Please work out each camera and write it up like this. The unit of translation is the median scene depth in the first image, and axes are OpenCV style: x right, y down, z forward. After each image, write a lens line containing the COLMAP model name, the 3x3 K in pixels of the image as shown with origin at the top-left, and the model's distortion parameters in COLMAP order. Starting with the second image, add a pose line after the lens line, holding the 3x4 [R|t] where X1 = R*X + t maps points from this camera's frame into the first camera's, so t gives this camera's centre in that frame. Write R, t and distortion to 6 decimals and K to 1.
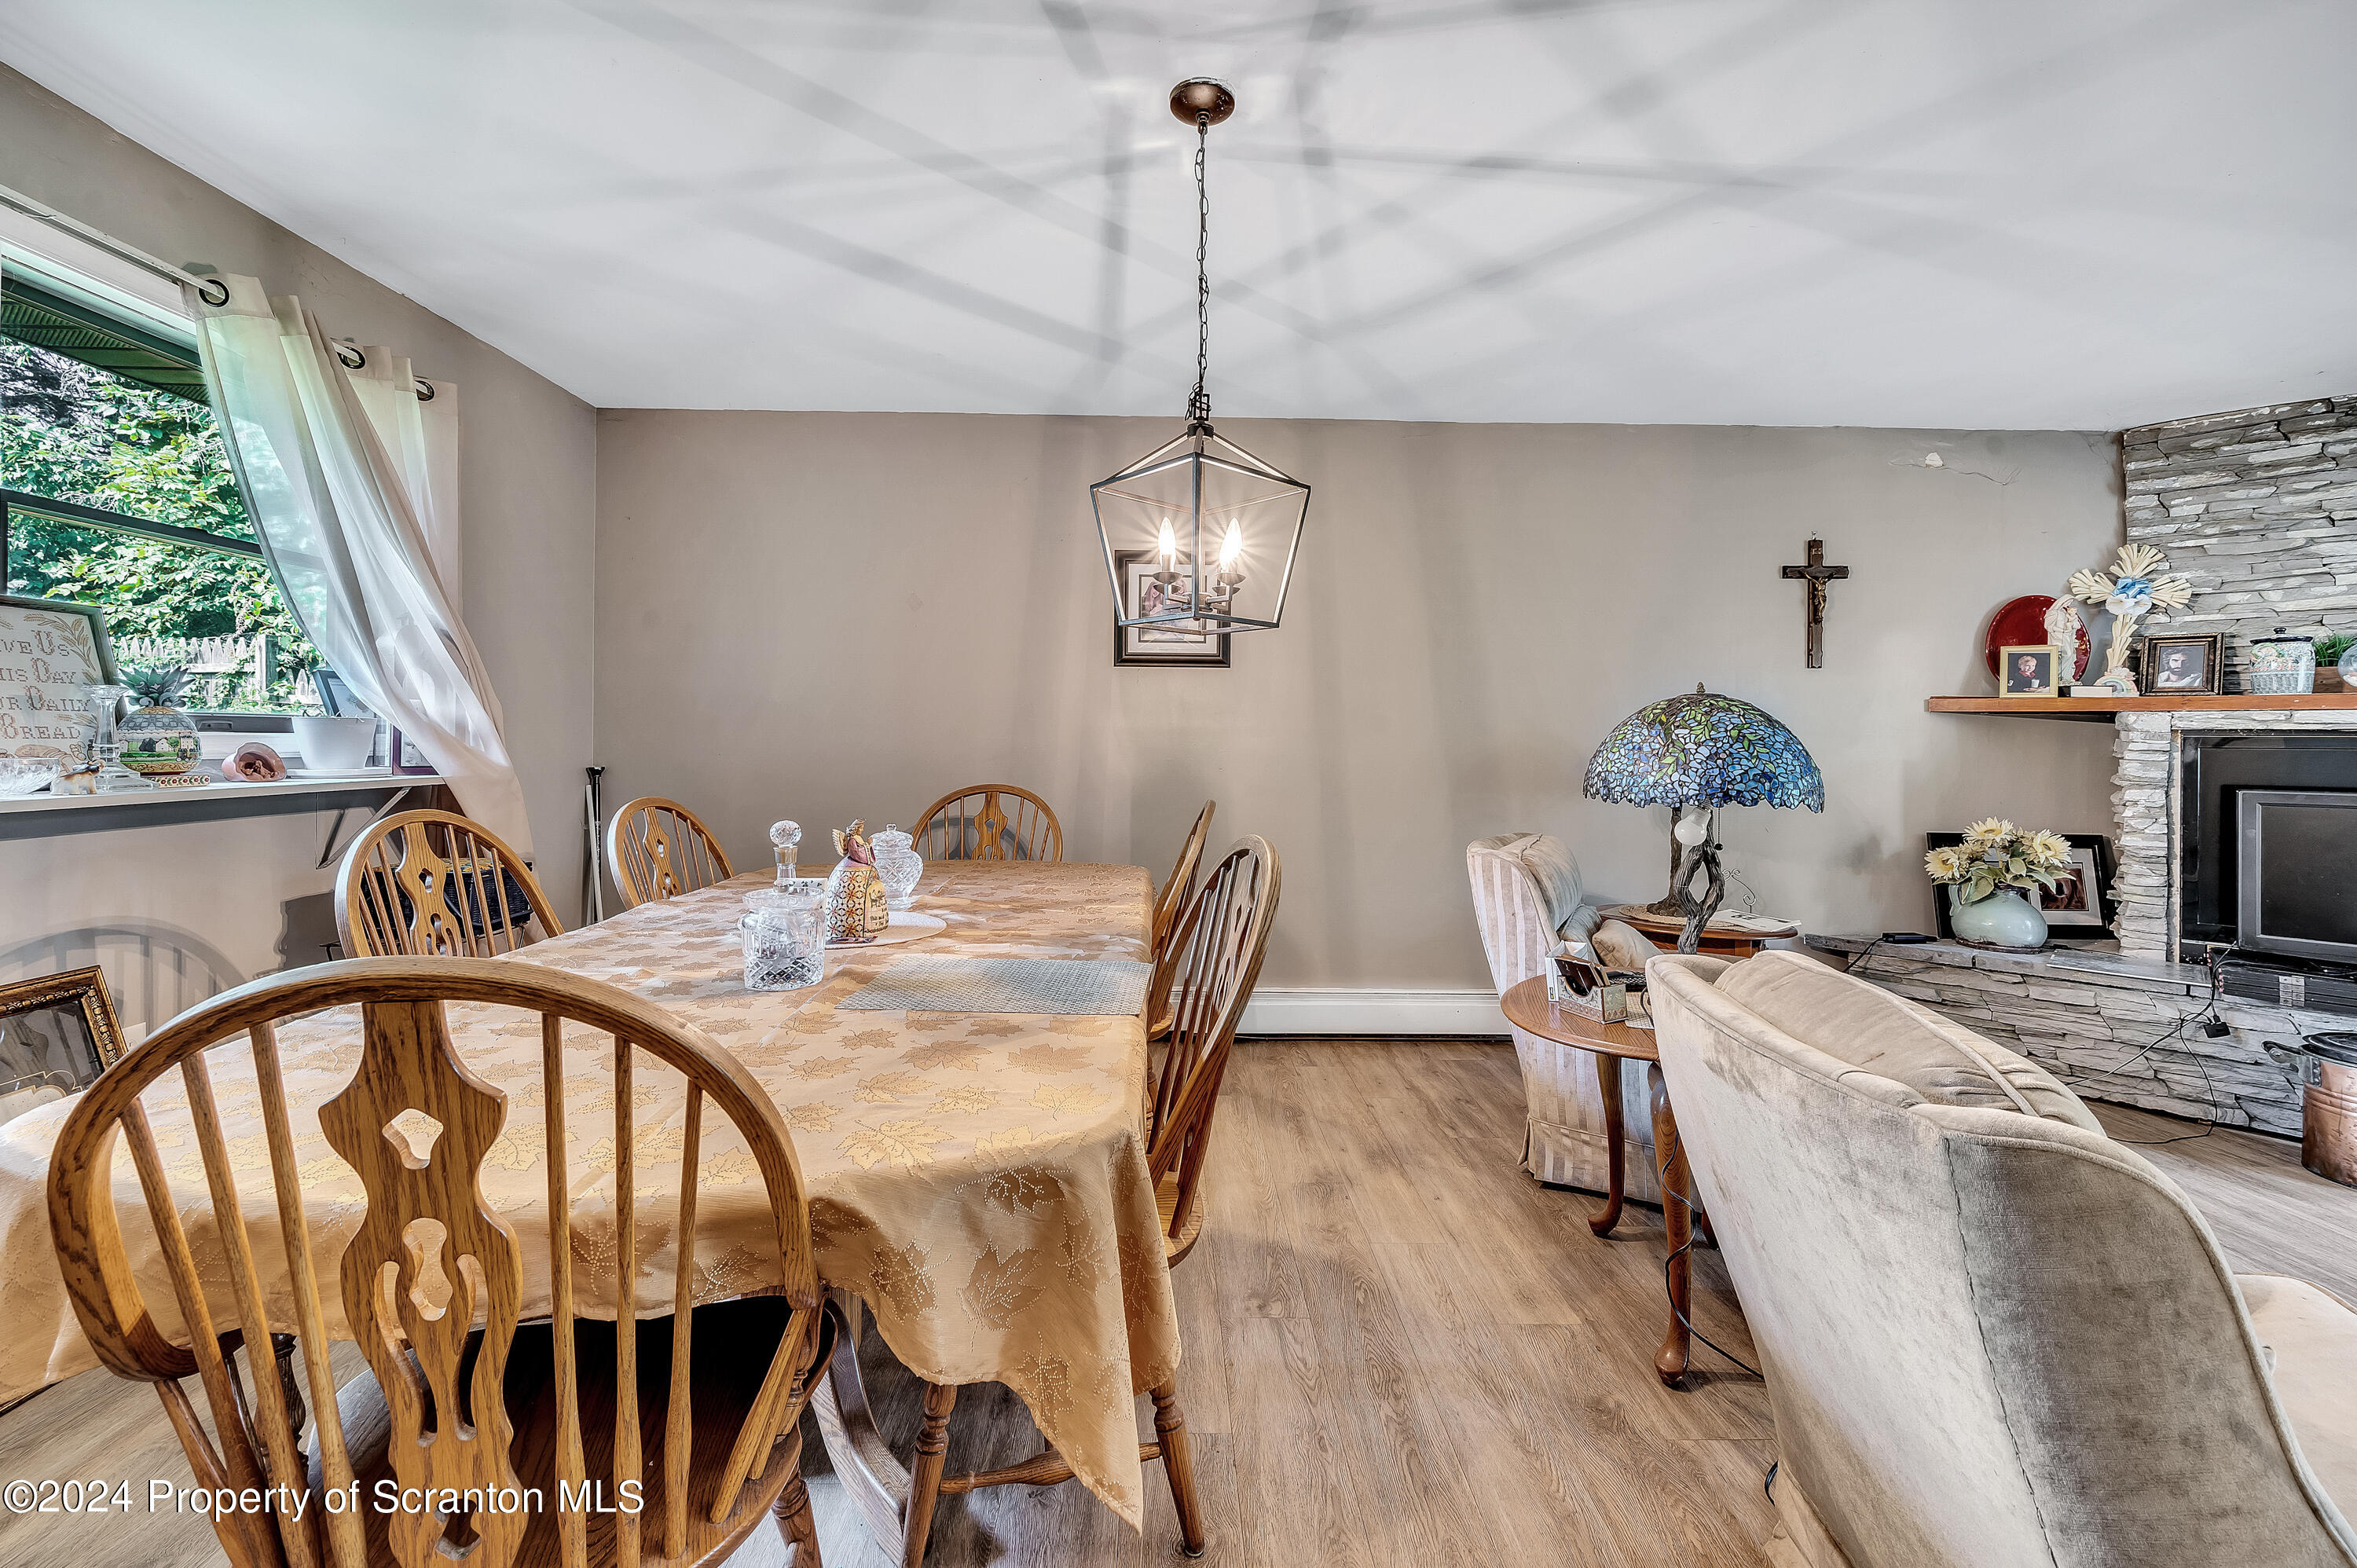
lens RADIAL K [[936.1, 0, 1187.4], [0, 936.1, 737.1], [0, 0, 1]] dist [0.000035, 0.000227]
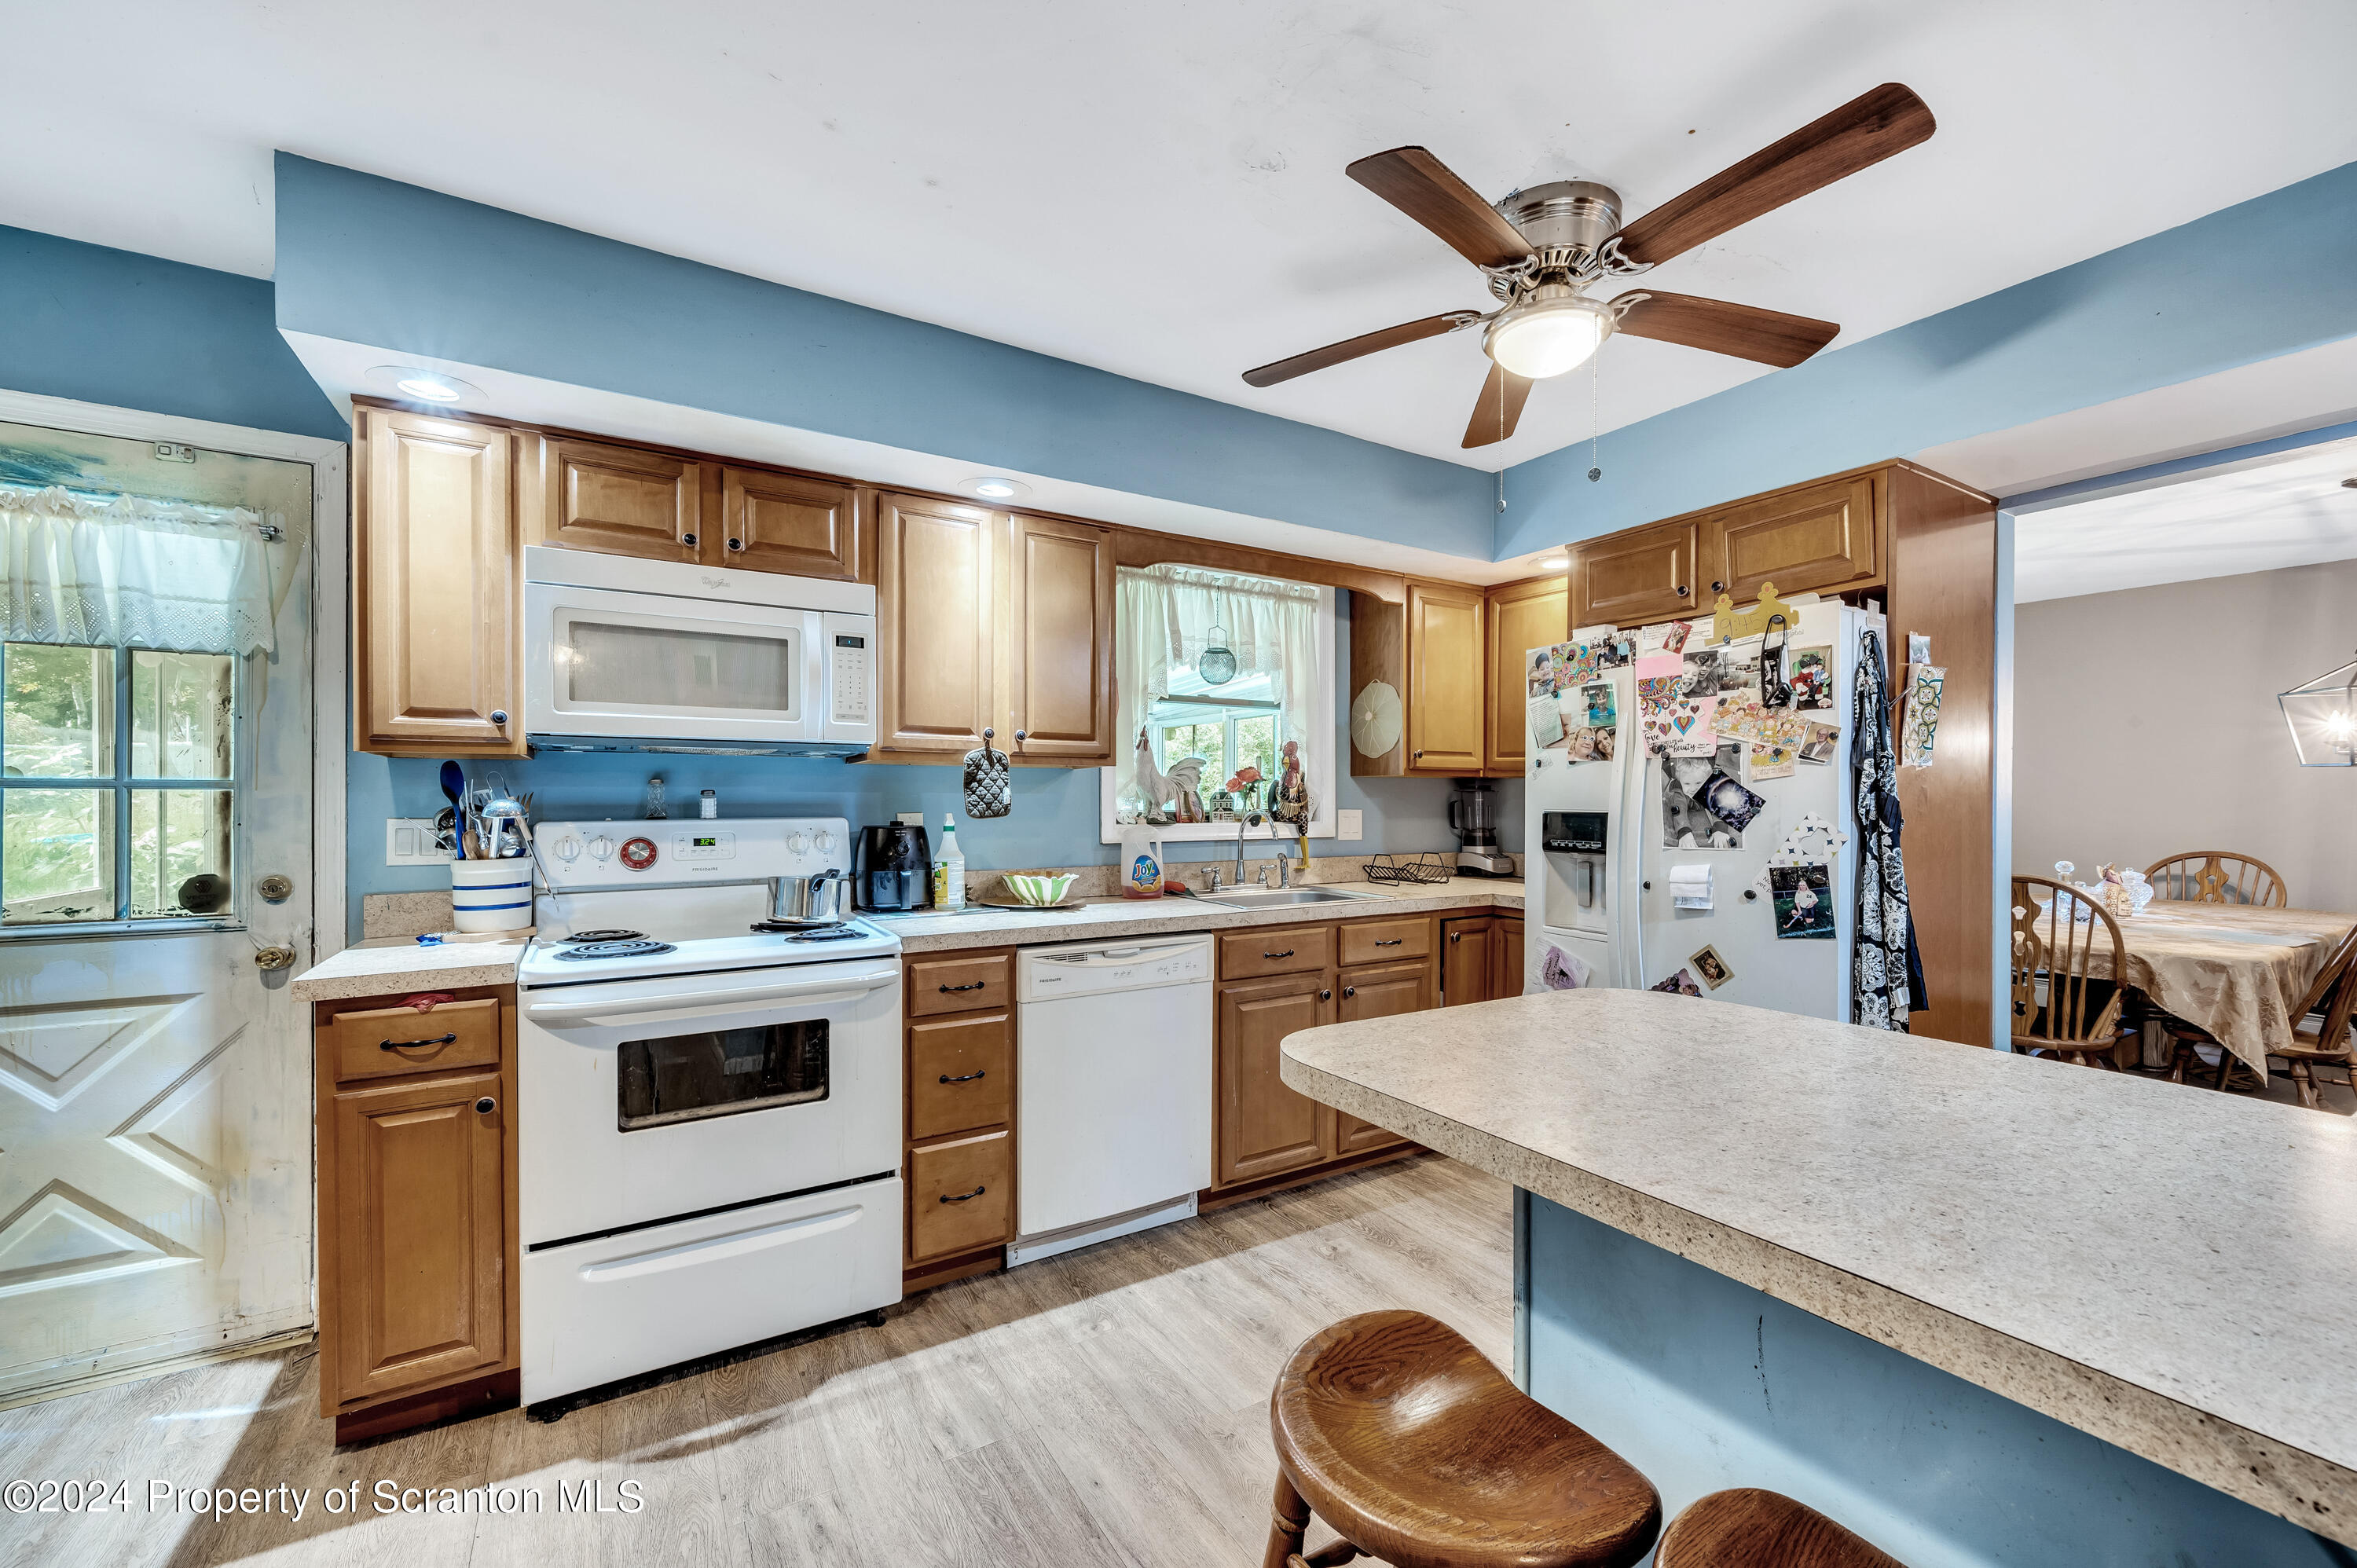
lens RADIAL K [[953.7, 0, 1196.2], [0, 953.7, 804.6], [0, 0, 1]] dist [0.000983, -0.000334]
pose [[0.510219, 0.000797, -0.860044, 0.340680], [0.000219, 0.999999, 0.001057, -0.030589], [0.860045, -0.000727, 0.510218, -1.458962]]
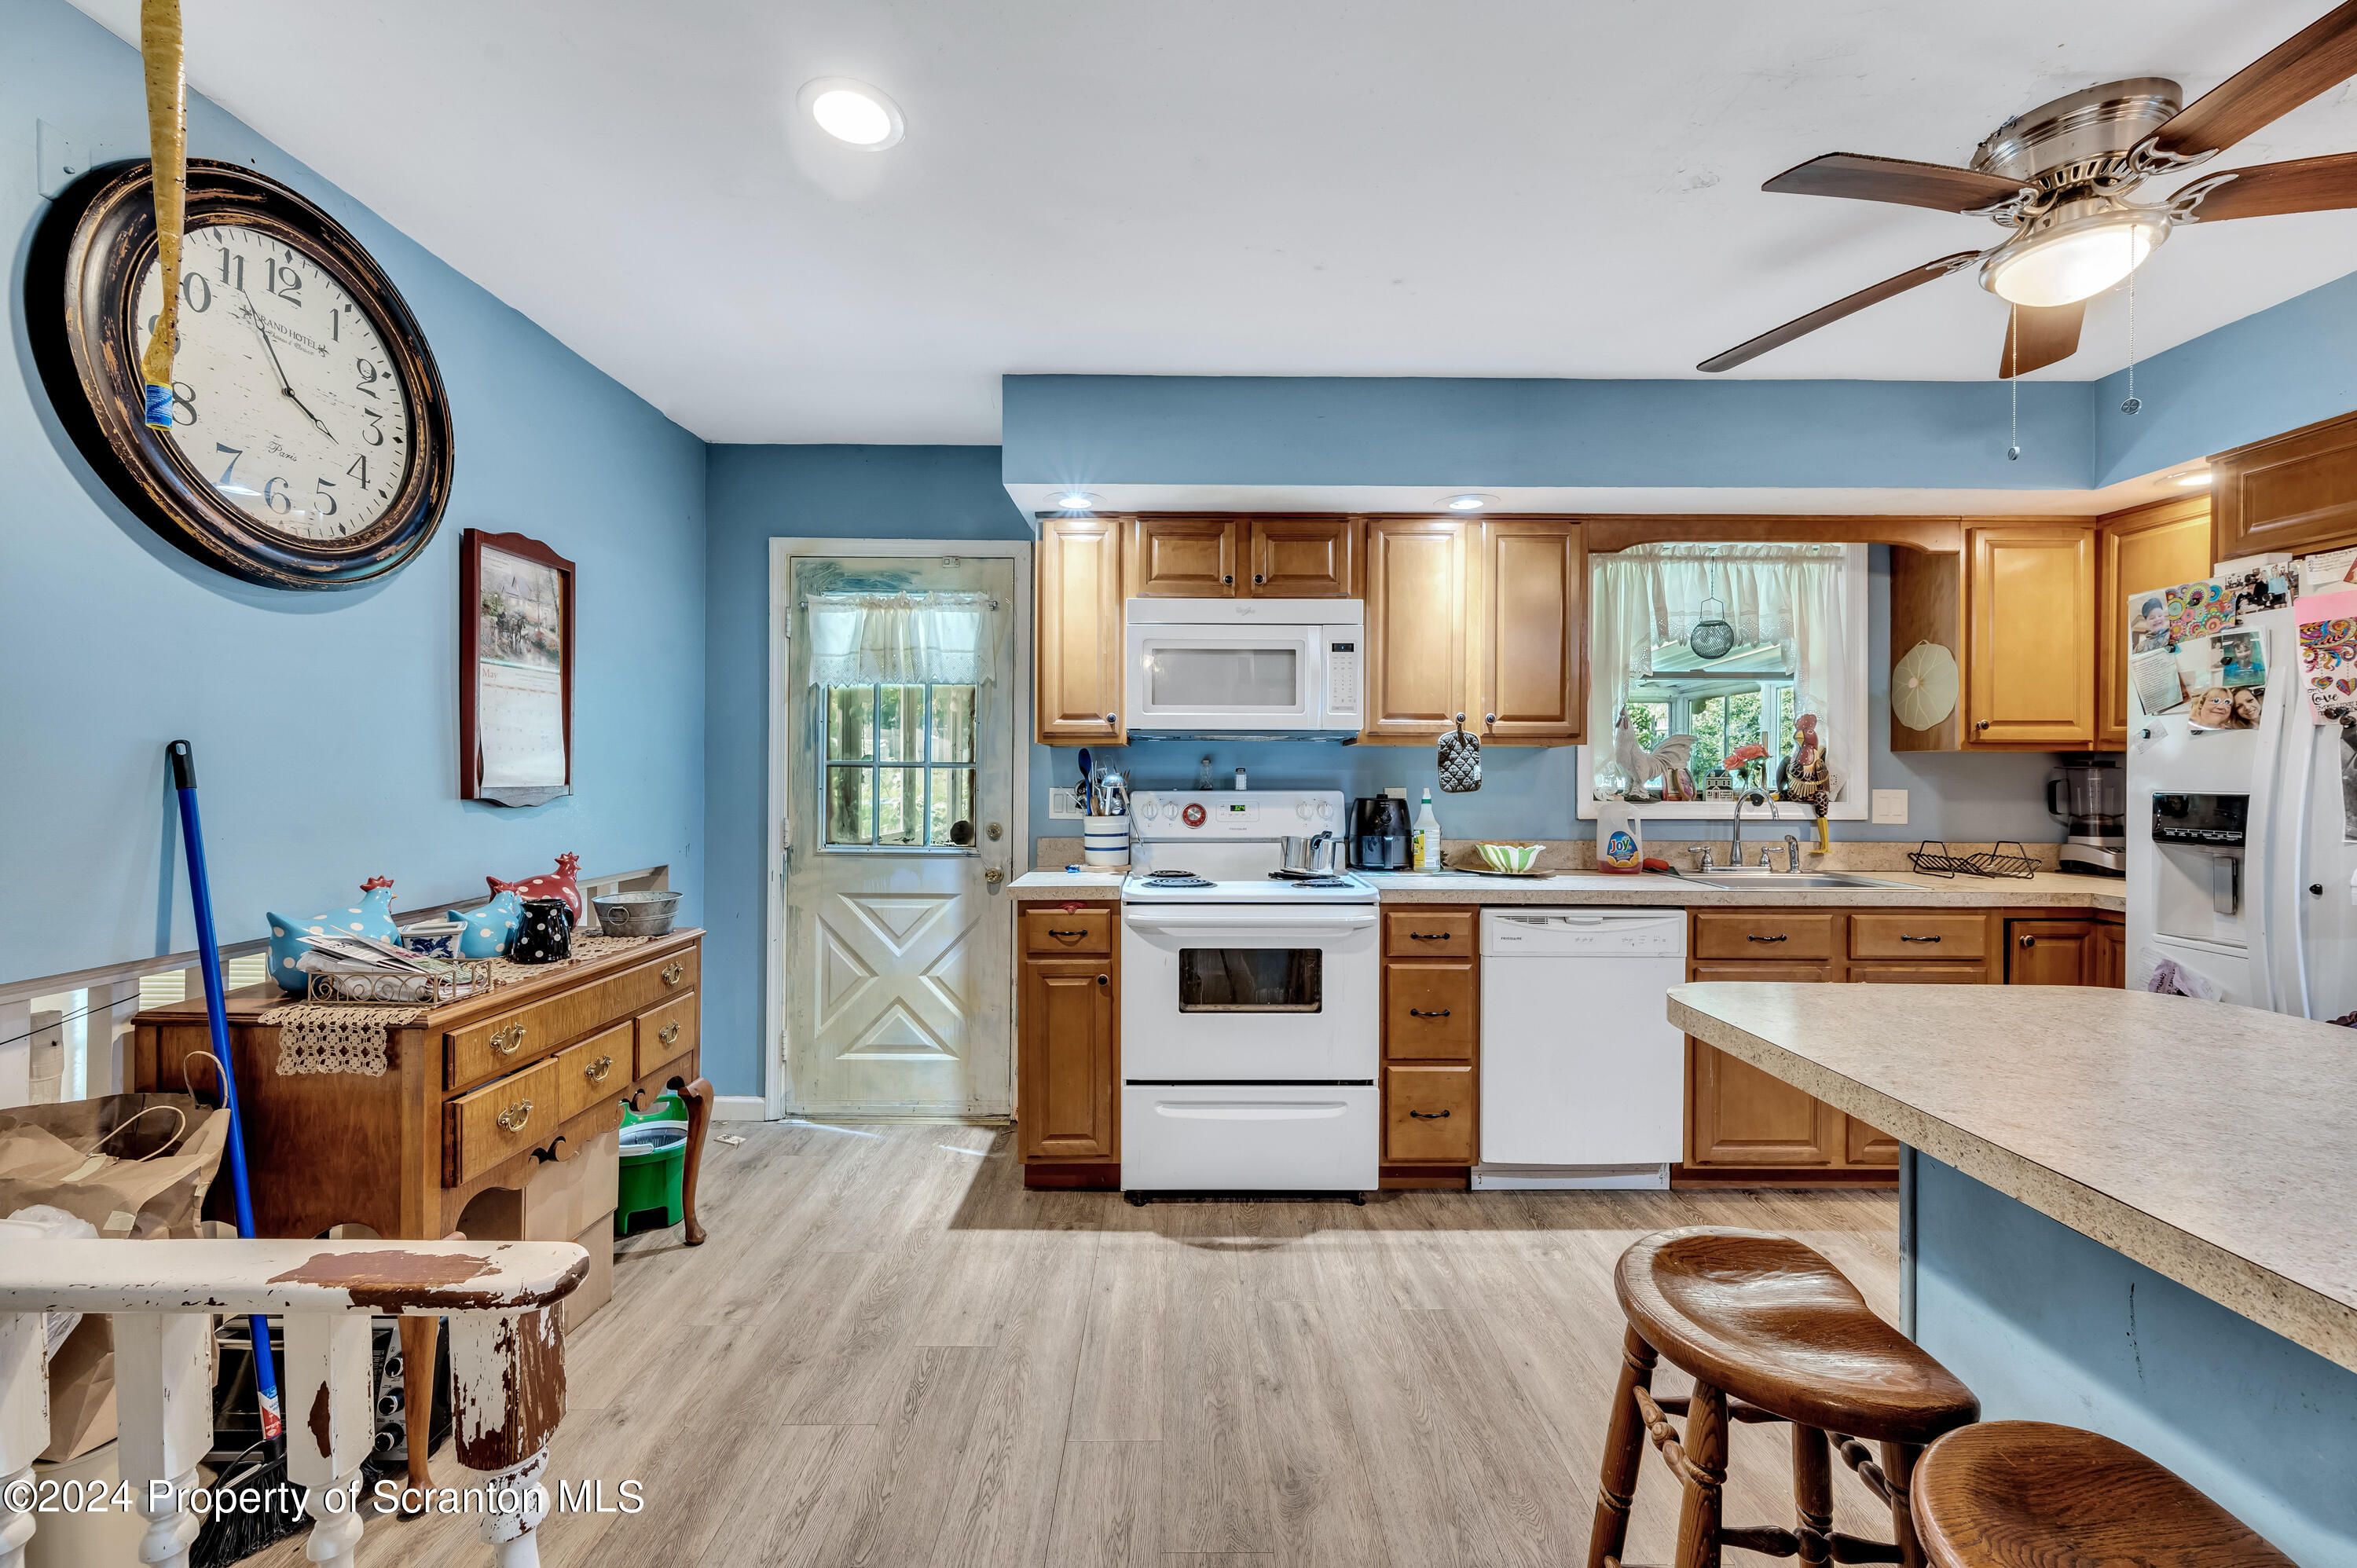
lens RADIAL K [[948.7, 0, 1172.6], [0, 948.7, 774.3], [0, 0, 1]] dist [0.000379, 0.000083]
pose [[-0.022526, -0.006868, -0.999723, 0.533828], [-0.006001, 0.999959, -0.006735, -0.026841], [0.999728, 0.005847, -0.022567, -1.451307]]
